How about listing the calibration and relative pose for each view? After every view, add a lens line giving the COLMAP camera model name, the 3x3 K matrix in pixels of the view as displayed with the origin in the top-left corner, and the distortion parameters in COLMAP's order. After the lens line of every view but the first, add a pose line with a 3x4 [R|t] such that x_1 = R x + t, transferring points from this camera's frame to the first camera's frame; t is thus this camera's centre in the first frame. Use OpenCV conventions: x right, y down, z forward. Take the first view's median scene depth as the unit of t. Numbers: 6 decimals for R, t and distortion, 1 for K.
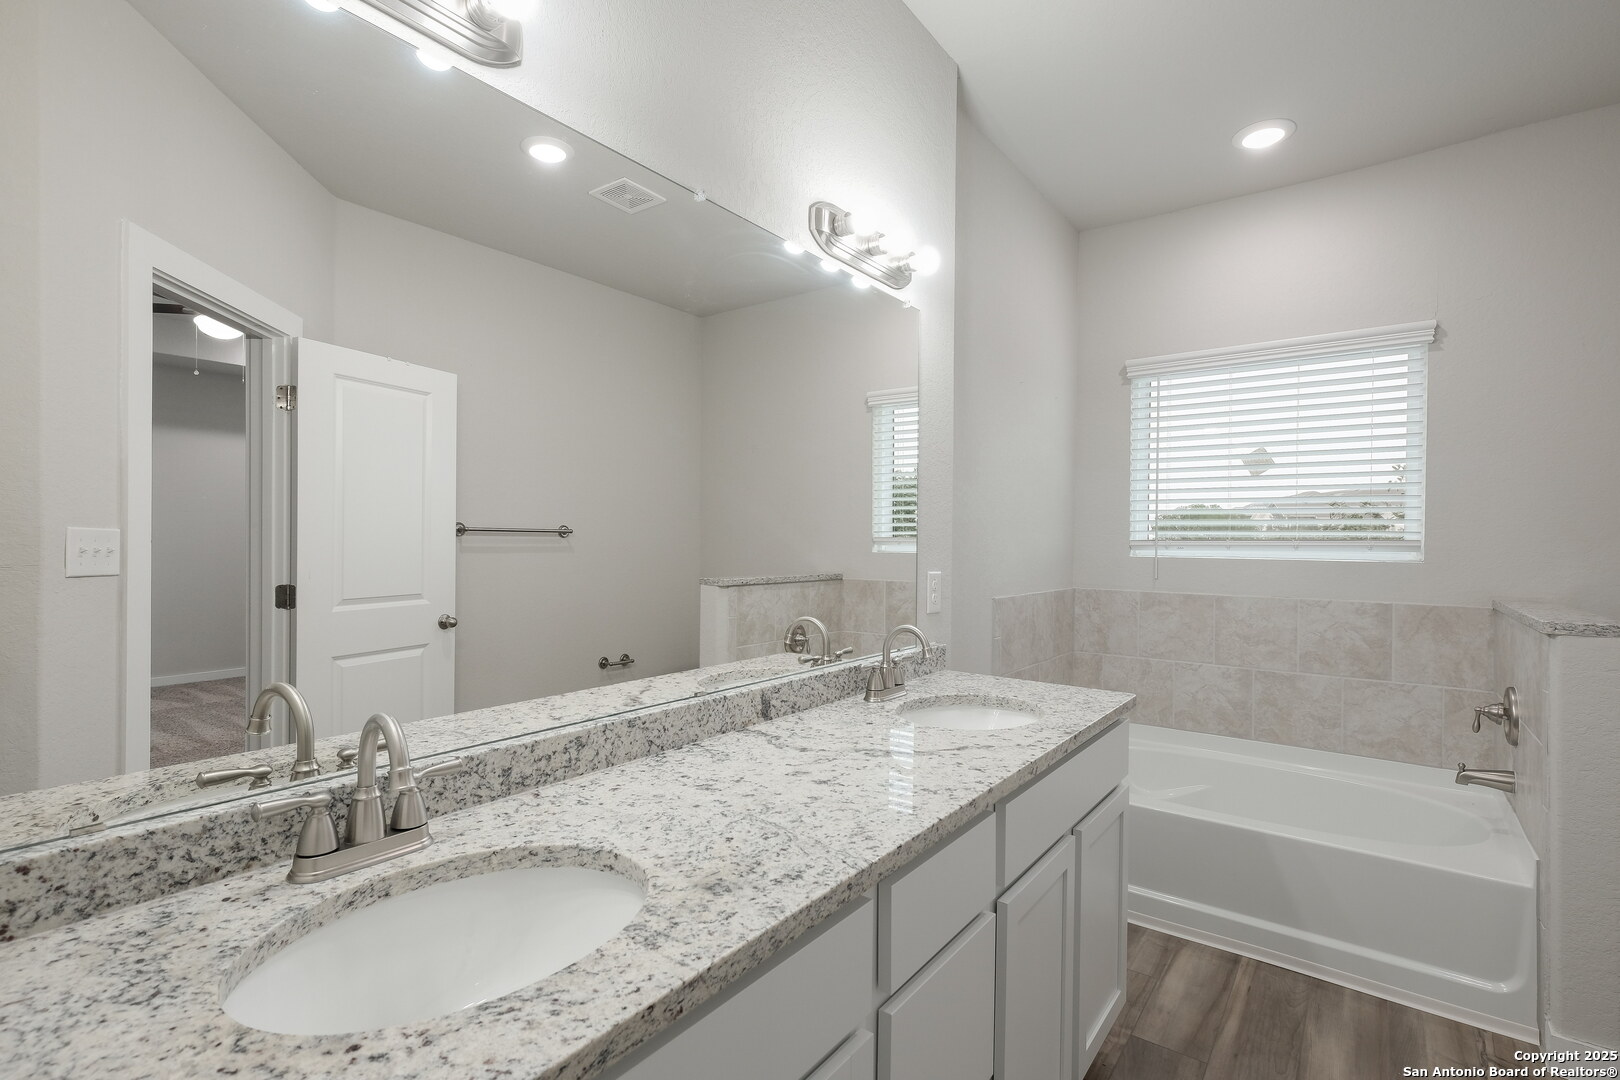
lens RADIAL K [[767.3, 0, 810.0], [0, 767.3, 540.0], [0, 0, 1]] dist [0.014063, 0.000079]
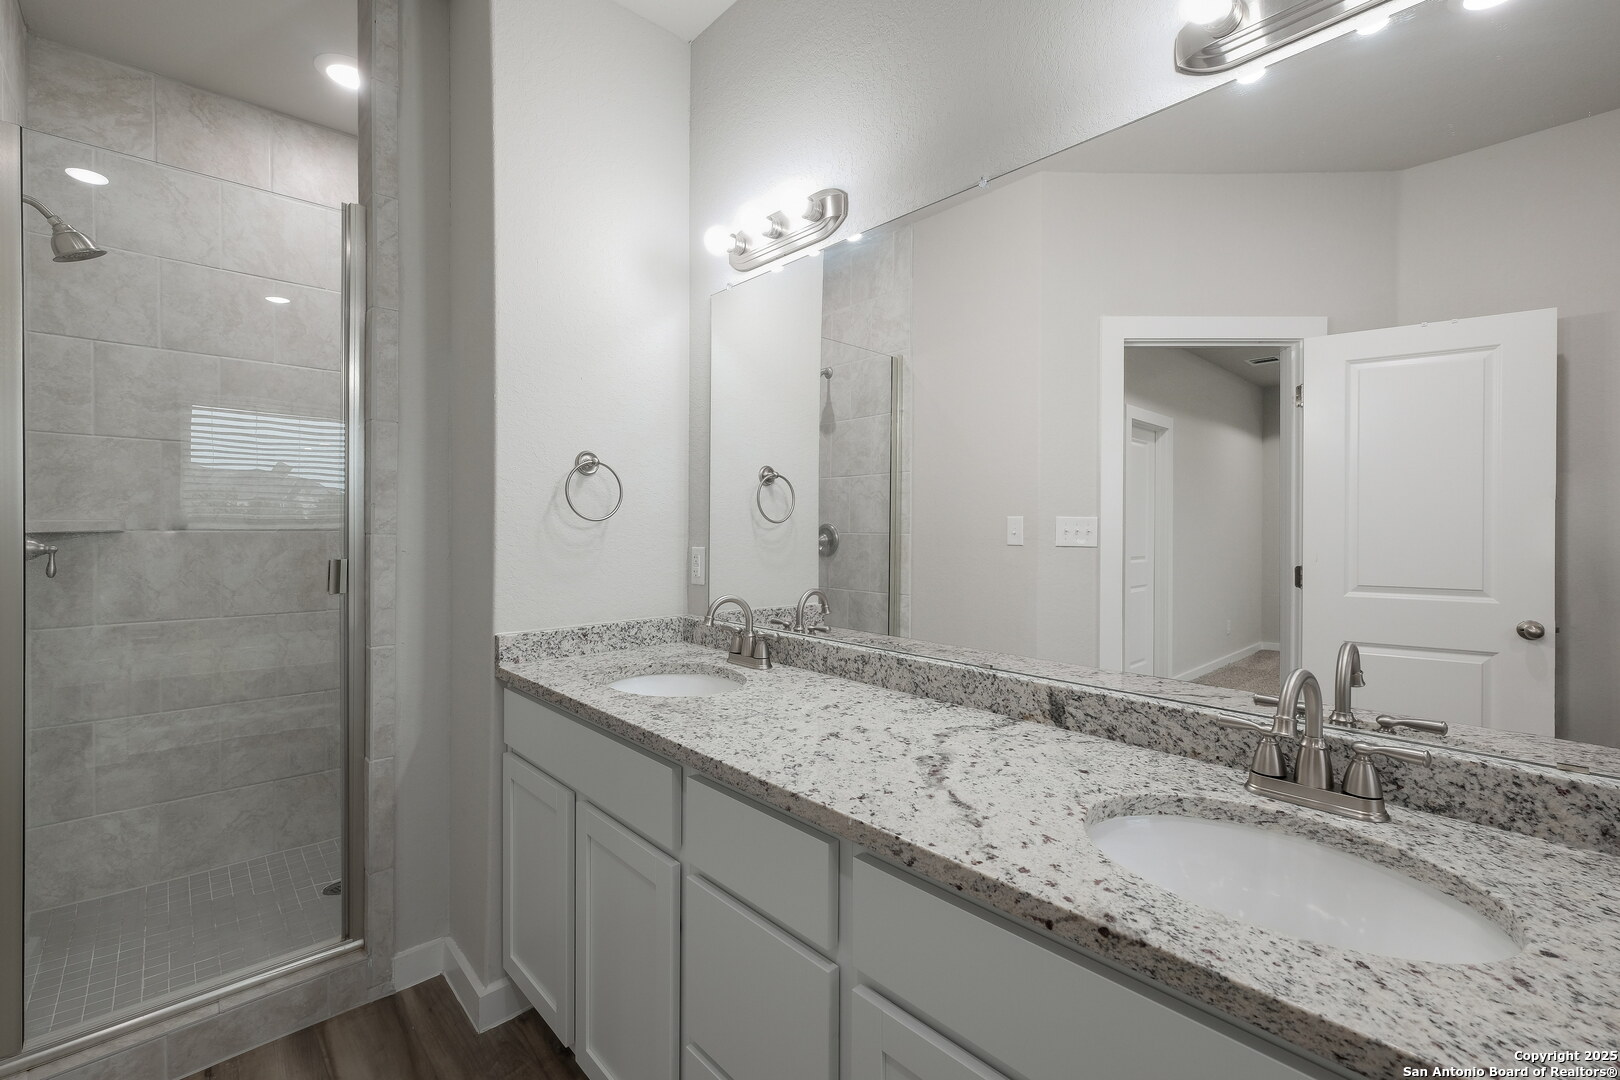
lens RADIAL K [[696.6, 0, 808.9], [0, 696.6, 533.8], [0, 0, 1]] dist [-0.002502, -0.000006]
pose [[-0.185696, 0.003525, -0.982601, 0.898097], [-0.005602, 0.999974, 0.004646, 0.022685], [0.982591, 0.006368, -0.185671, 1.037010]]
